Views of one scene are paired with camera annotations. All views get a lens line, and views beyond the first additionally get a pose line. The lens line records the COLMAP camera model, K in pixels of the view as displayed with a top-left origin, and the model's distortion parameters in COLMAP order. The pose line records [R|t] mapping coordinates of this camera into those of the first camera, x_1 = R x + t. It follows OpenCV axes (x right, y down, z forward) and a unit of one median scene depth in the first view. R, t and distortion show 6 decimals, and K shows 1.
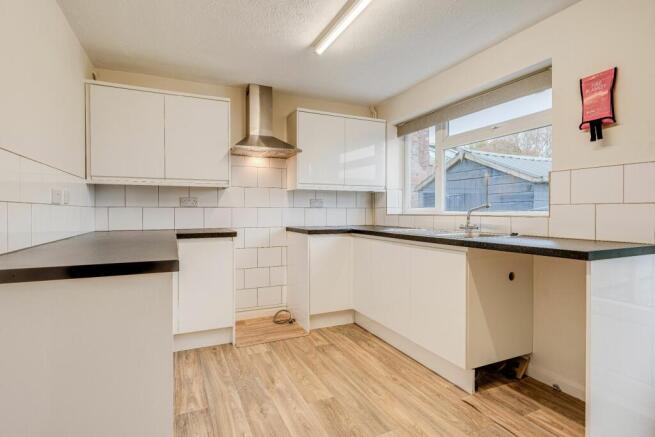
lens RADIAL K [[336.6, 0, 329.5], [0, 336.6, 217.0], [0, 0, 1]] dist [0.002566, 0.000147]
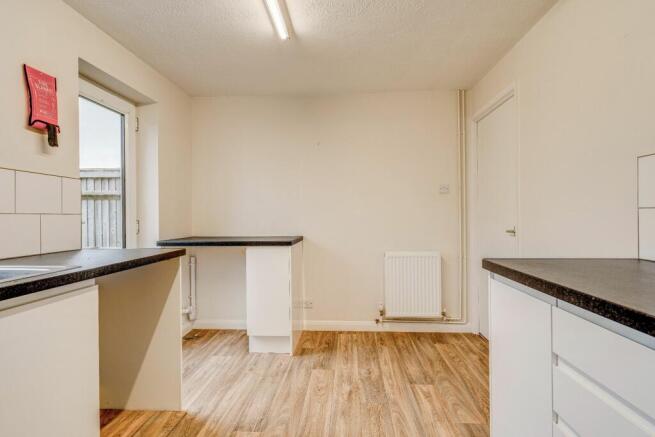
lens RADIAL K [[336.6, 0, 328.9], [0, 336.6, 218.2], [0, 0, 1]] dist [0.002566, 0.000147]
pose [[-0.880529, 0.003981, 0.473976, -0.597313], [0.009228, 0.999919, 0.008745, -0.036876], [-0.473903, 0.012074, -0.880494, 1.936995]]
